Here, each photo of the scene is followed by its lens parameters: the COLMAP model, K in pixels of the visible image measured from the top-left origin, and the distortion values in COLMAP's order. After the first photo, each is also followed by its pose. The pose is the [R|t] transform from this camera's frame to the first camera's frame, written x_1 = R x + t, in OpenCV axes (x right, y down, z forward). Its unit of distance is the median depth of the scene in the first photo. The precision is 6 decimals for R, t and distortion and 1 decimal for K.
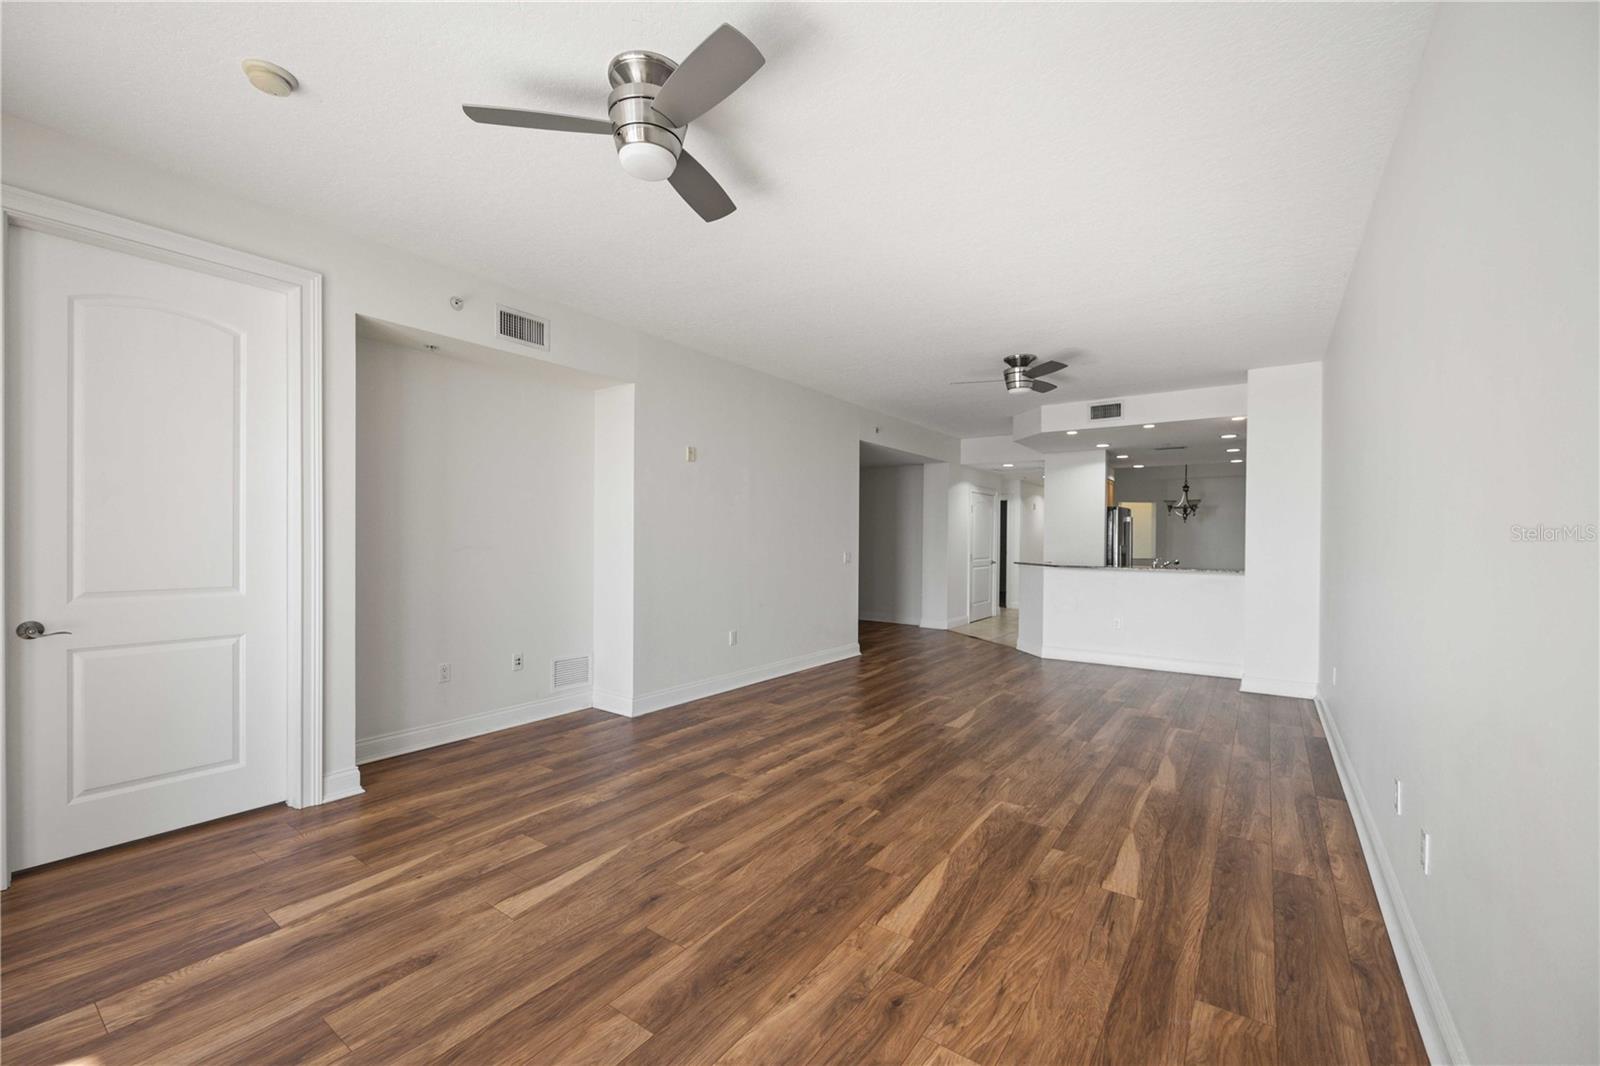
lens RADIAL K [[642.5, 0, 814.3], [0, 642.5, 537.8], [0, 0, 1]] dist [-0.002926, 0.001129]
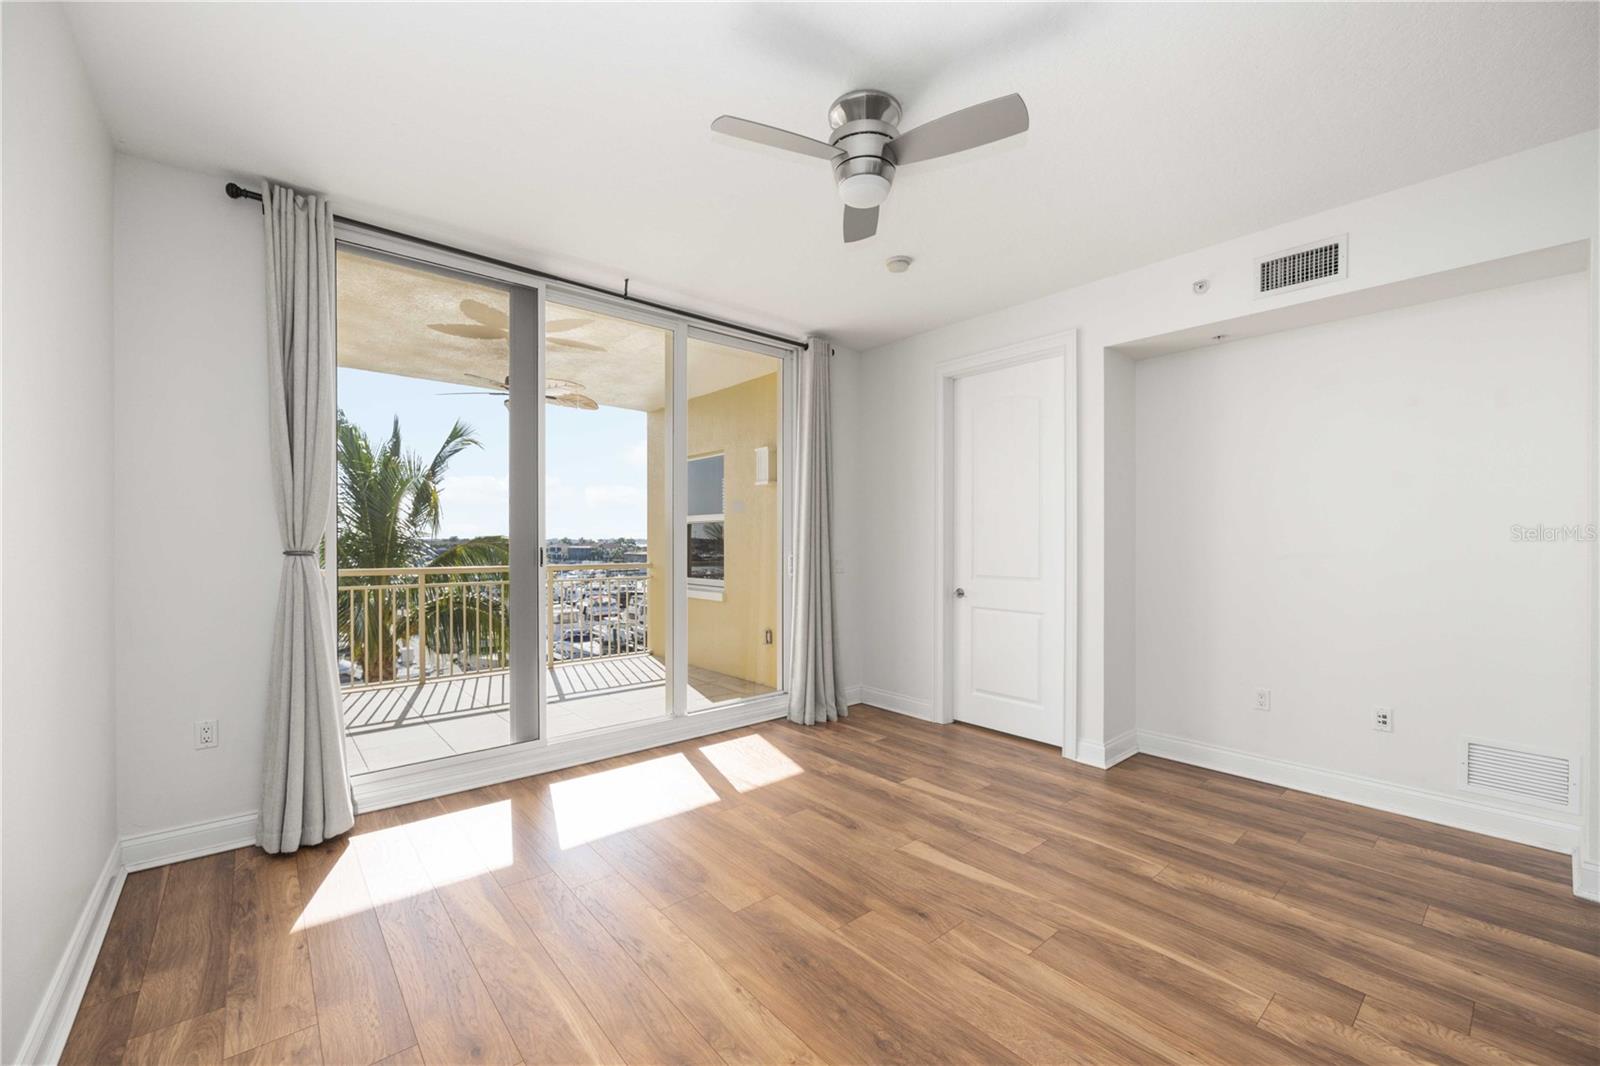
lens RADIAL K [[642.5, 0, 798.2], [0, 642.5, 539.2], [0, 0, 1]] dist [-0.002926, 0.001129]
pose [[-0.255281, -0.011382, -0.966800, 0.524638], [-0.003522, 0.999935, -0.010842, 0.007605], [0.966860, 0.000637, -0.255305, 0.762425]]
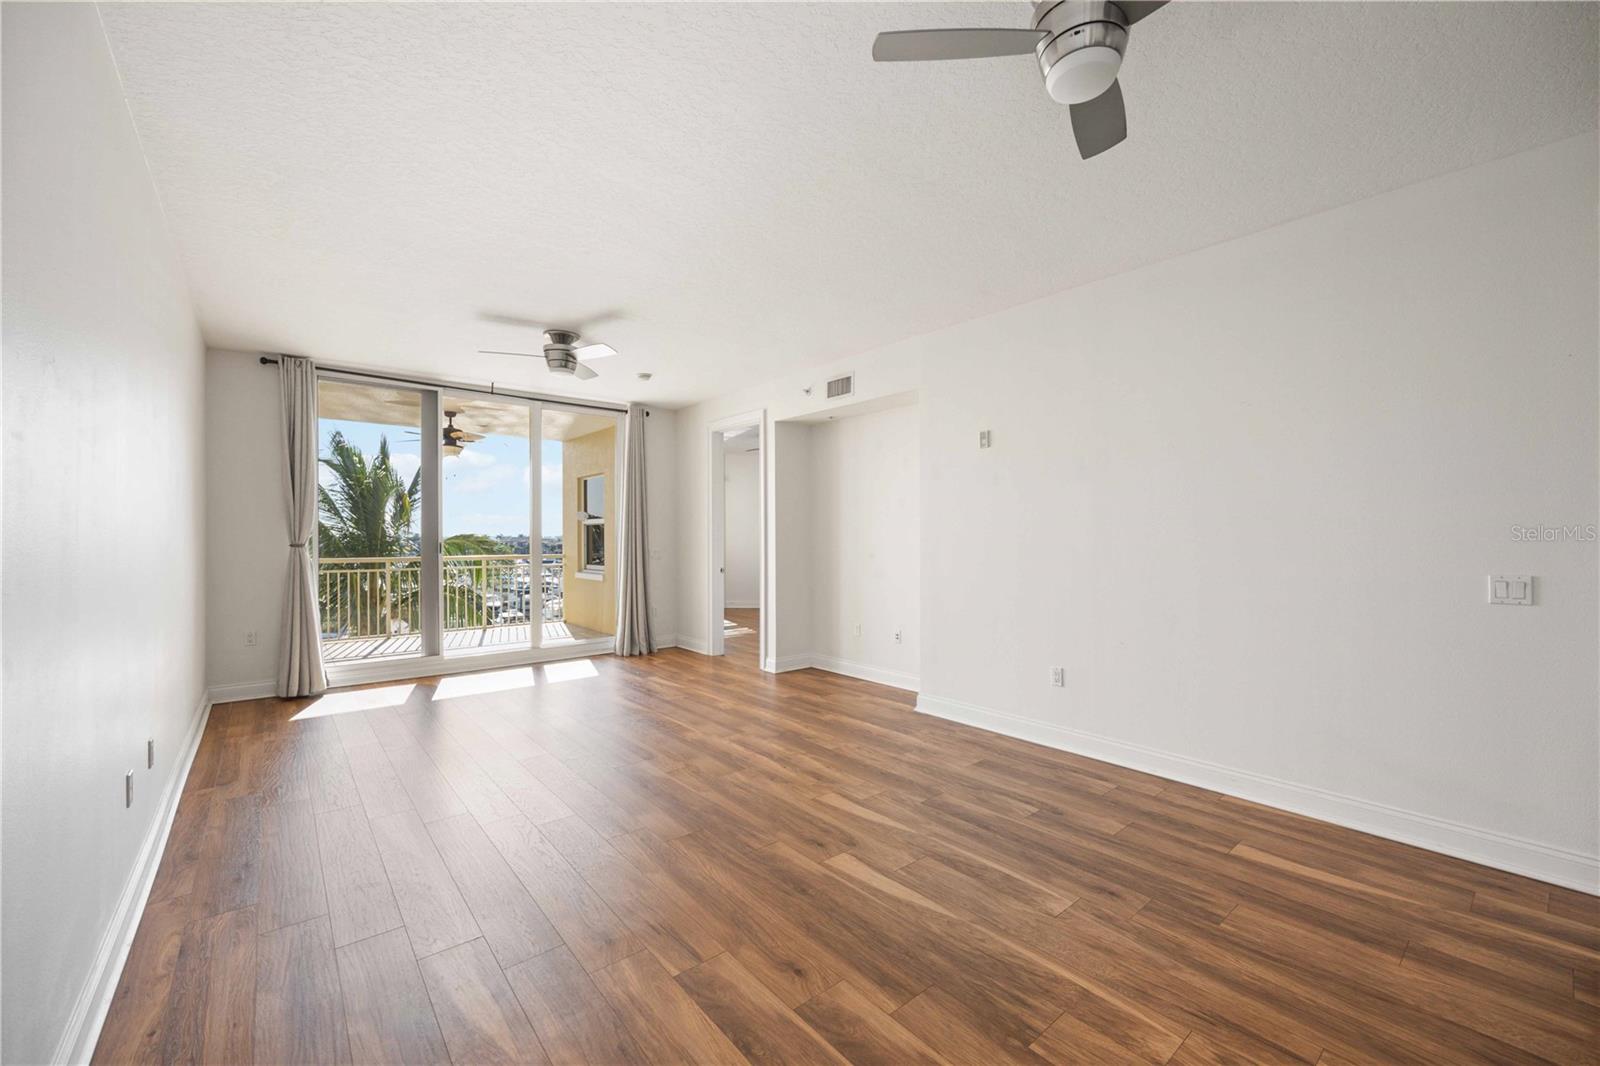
lens RADIAL K [[642.5, 0, 797.7], [0, 642.5, 530.9], [0, 0, 1]] dist [-0.002926, 0.001129]
pose [[-0.267746, -0.014780, -0.963376, 1.101677], [0.001146, 0.999877, -0.015659, 0.007791], [0.963489, -0.005297, -0.267696, 1.567090]]
